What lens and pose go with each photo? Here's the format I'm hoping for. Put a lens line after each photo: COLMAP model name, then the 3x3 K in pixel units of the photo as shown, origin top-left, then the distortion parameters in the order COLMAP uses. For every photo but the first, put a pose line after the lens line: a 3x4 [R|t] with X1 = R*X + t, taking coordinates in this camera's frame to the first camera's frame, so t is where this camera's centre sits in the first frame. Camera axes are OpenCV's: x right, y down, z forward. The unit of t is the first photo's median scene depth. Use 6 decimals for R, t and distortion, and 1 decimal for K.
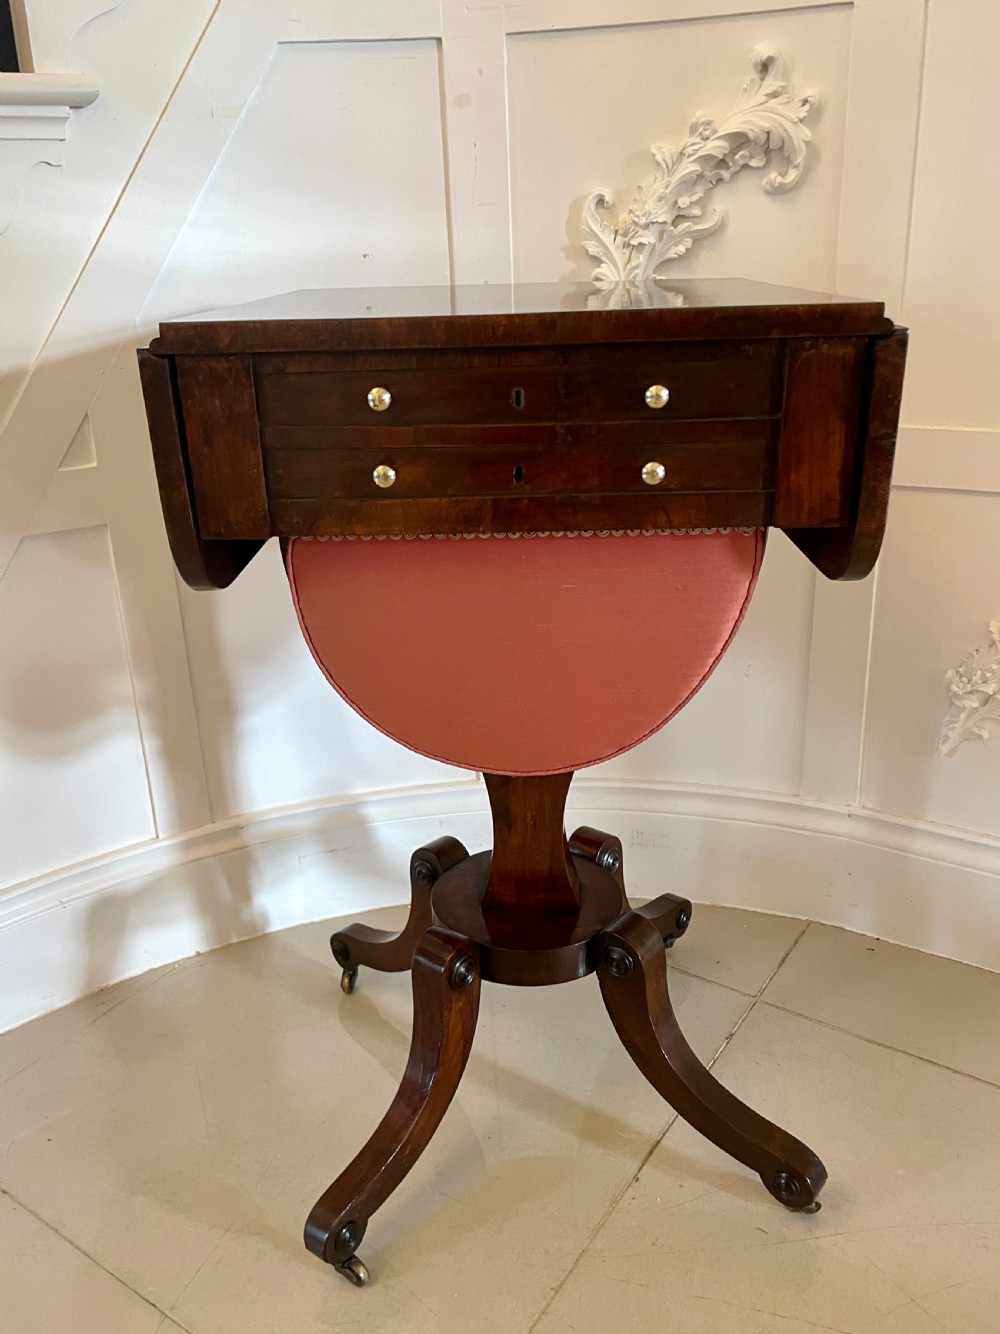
lens RADIAL K [[1046.2, 0, 484.8], [0, 1046.2, 651.4], [0, 0, 1]] dist [0.071192, -0.112177]
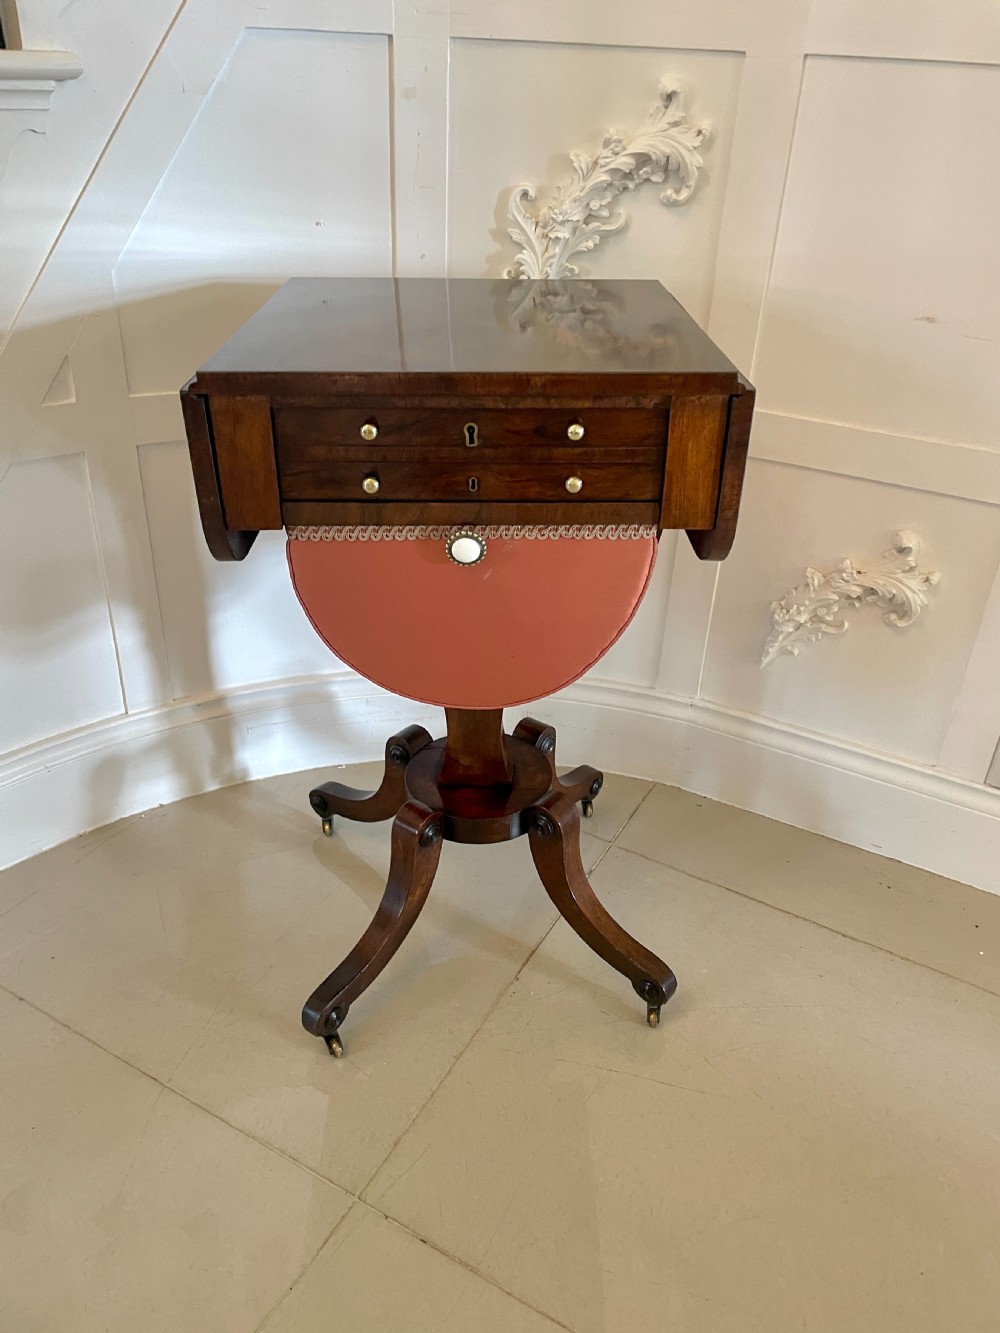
lens RADIAL K [[1045.4, 0, 507.3], [0, 1045.4, 643.7], [0, 0, 1]] dist [0.071192, -0.112177]
pose [[0.990705, 0.023531, 0.133974, -0.054271], [-0.047116, 0.983315, 0.175703, -0.146721], [-0.127604, -0.180382, 0.975284, -0.221637]]
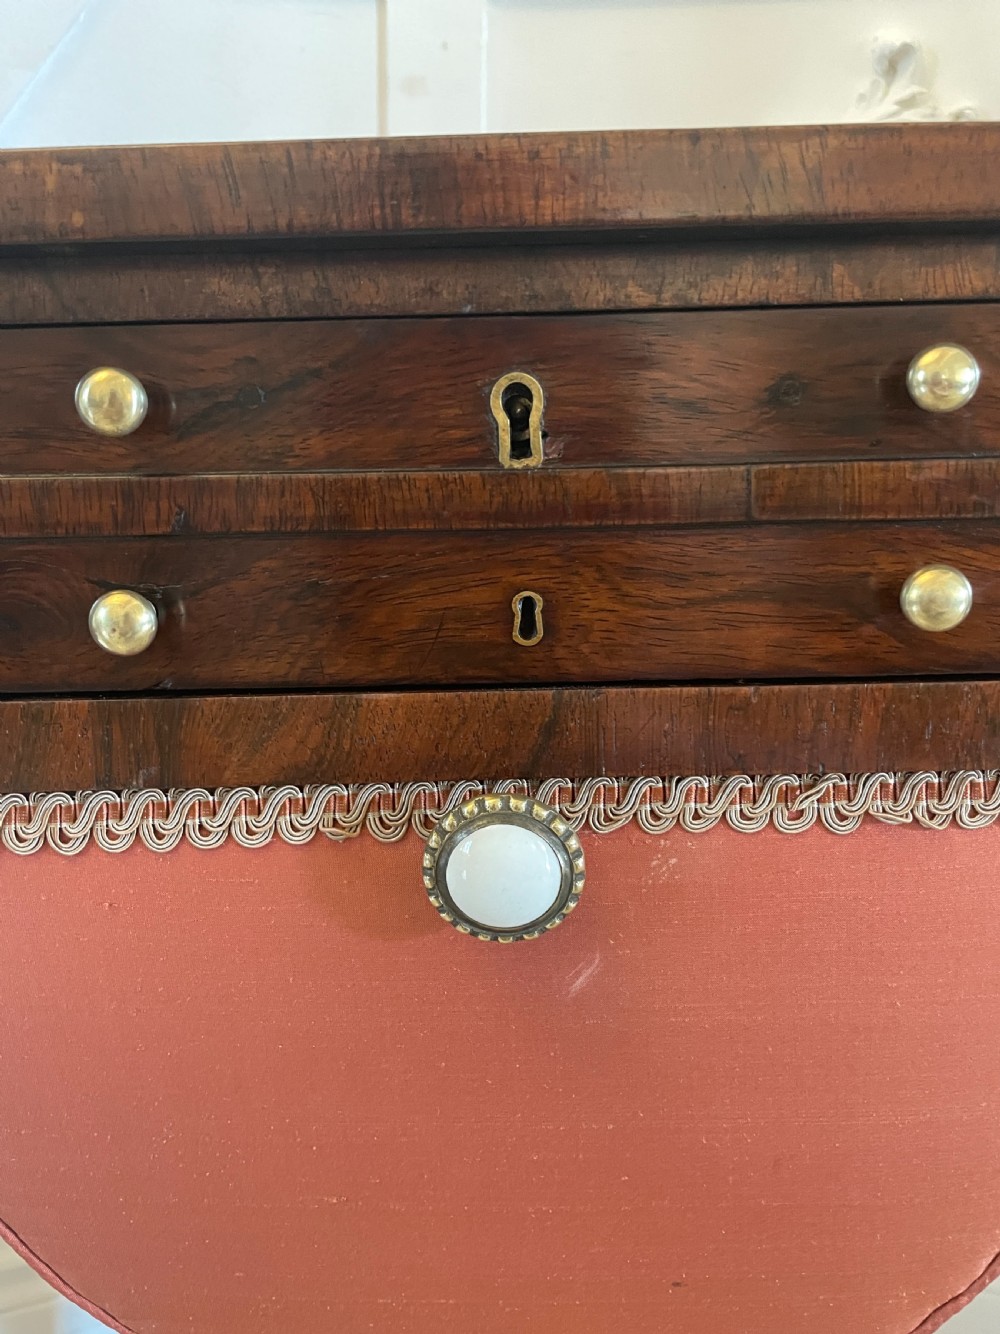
lens RADIAL K [[1046.2, 0, 498.1], [0, 1046.2, 666.8], [0, 0, 1]] dist [0.071192, -0.112177]
pose [[0.995085, 0.040682, 0.090282, 0.004603], [-0.027258, 0.989024, -0.145219, -0.079125], [-0.095199, 0.142044, 0.985272, 0.433180]]
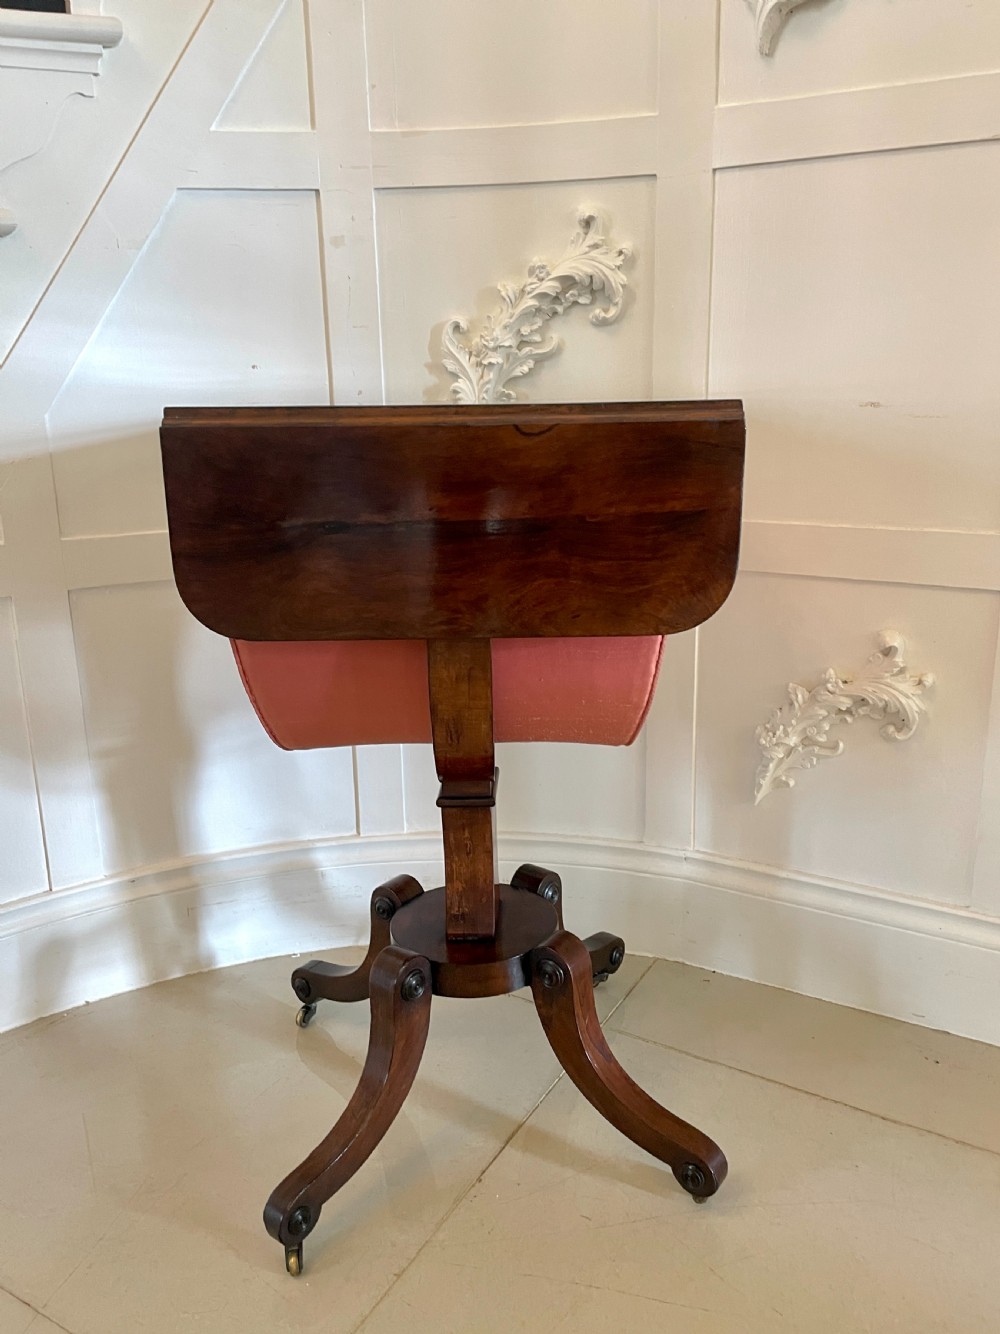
lens RADIAL K [[1077.9, 0, 504.0], [0, 1077.9, 653.8], [0, 0, 1]] dist [0.057497, -0.076363]
pose [[0.997188, 0.001949, 0.074922, 0.073960], [0.004739, 0.996022, -0.088980, 0.044330], [-0.074797, 0.089085, 0.993212, -0.172413]]
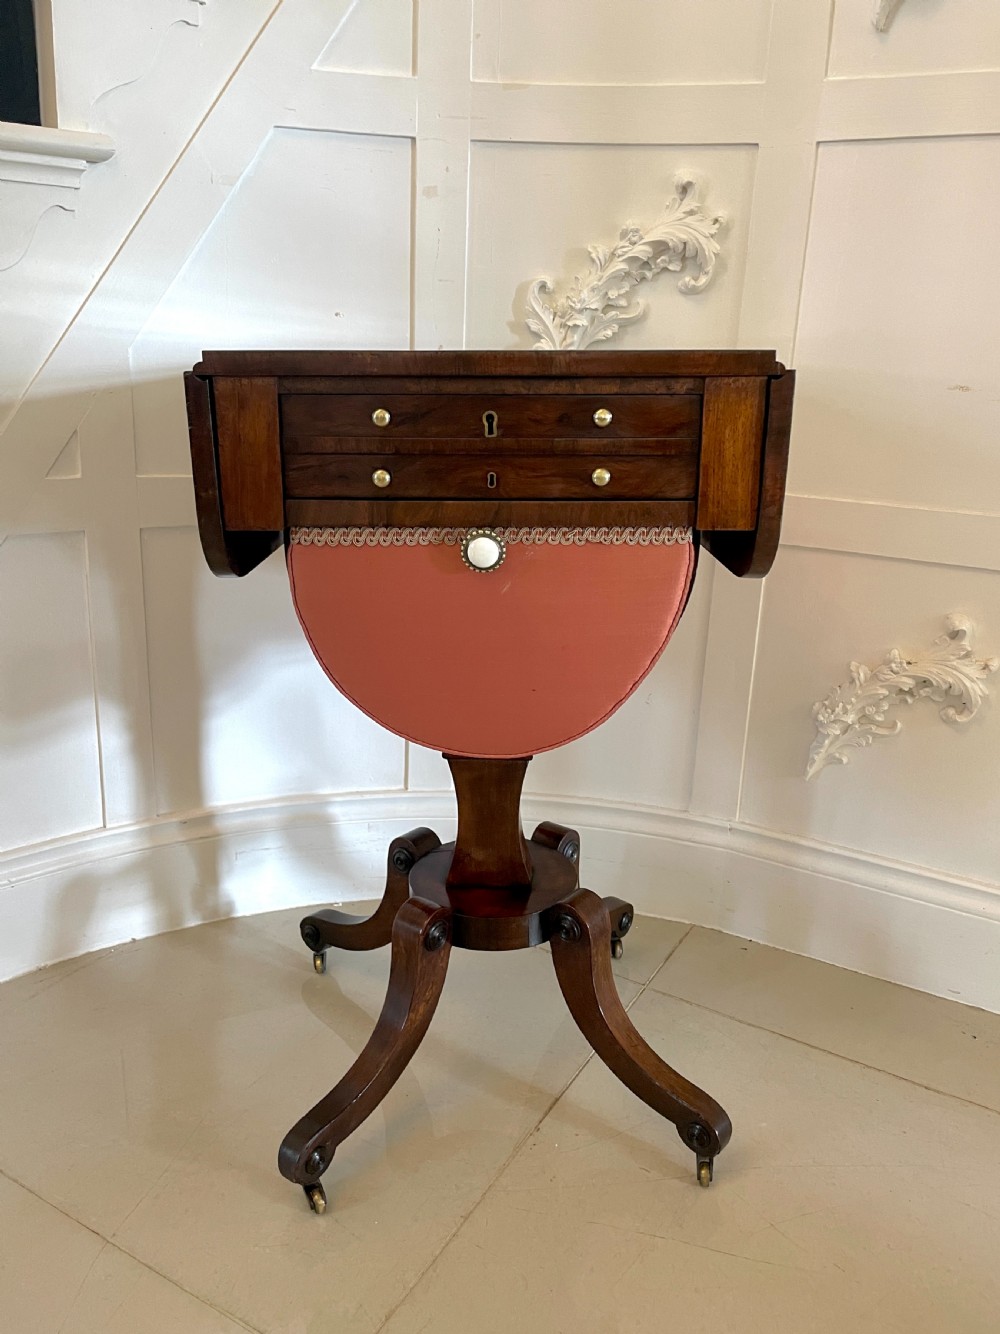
lens RADIAL K [[1046.2, 0, 493.9], [0, 1046.2, 662.0], [0, 0, 1]] dist [0.071192, -0.112177]
pose [[0.993297, 0.055403, 0.101443, -0.040978], [-0.049210, 0.996826, -0.062574, 0.066151], [-0.104588, 0.057162, 0.992872, -0.134553]]
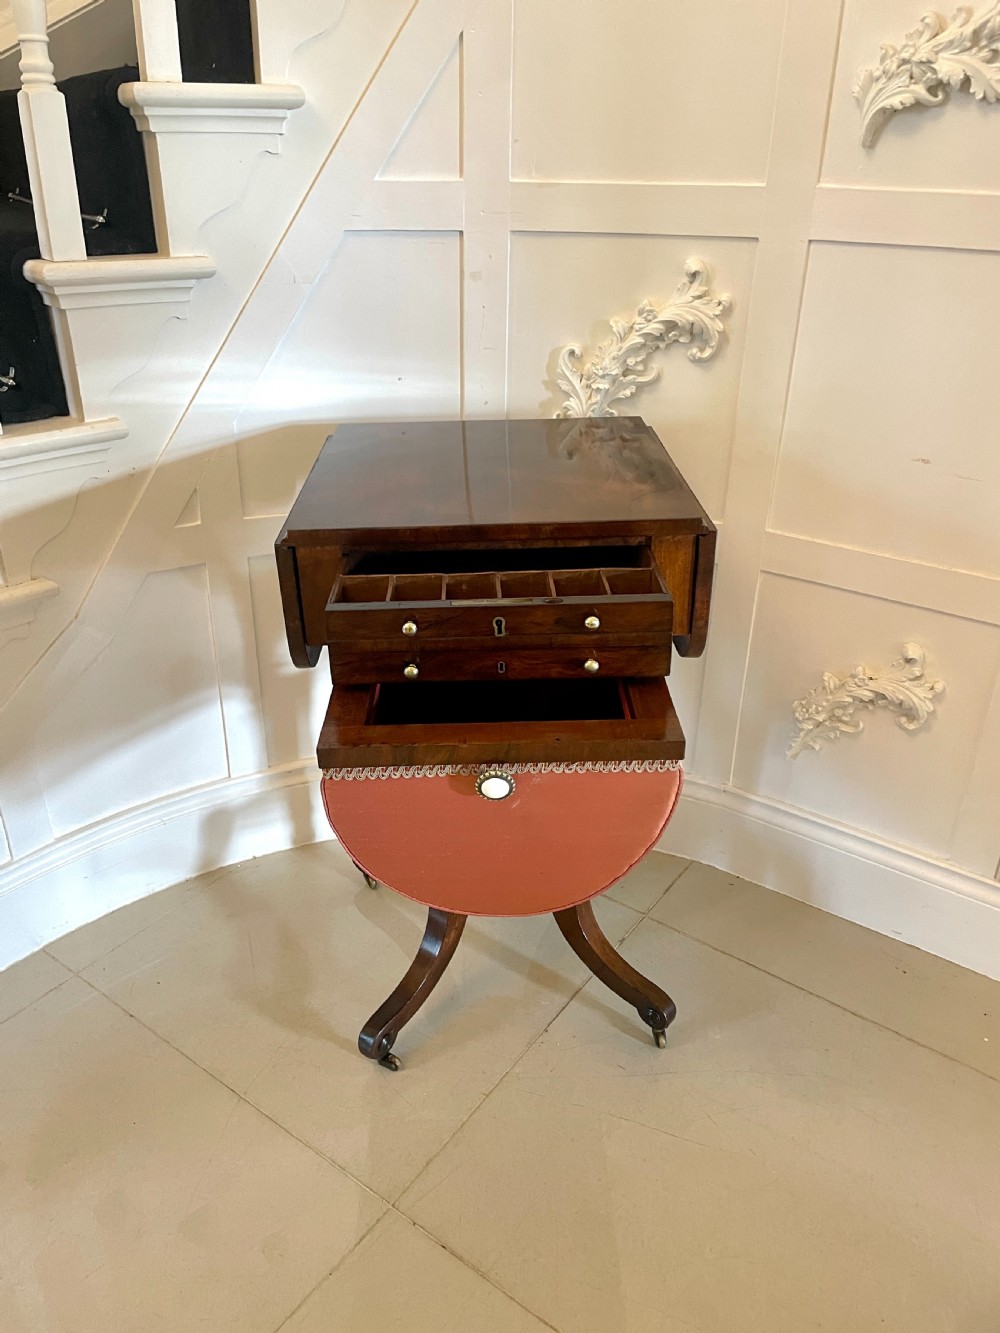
lens RADIAL K [[1045.4, 0, 479.1], [0, 1045.4, 645.9], [0, 0, 1]] dist [0.071192, -0.112177]
pose [[0.998321, 0.057912, -0.001007, 0.012486], [-0.057408, 0.991644, 0.115526, -0.203393], [0.007689, -0.115275, 0.993304, -0.414742]]
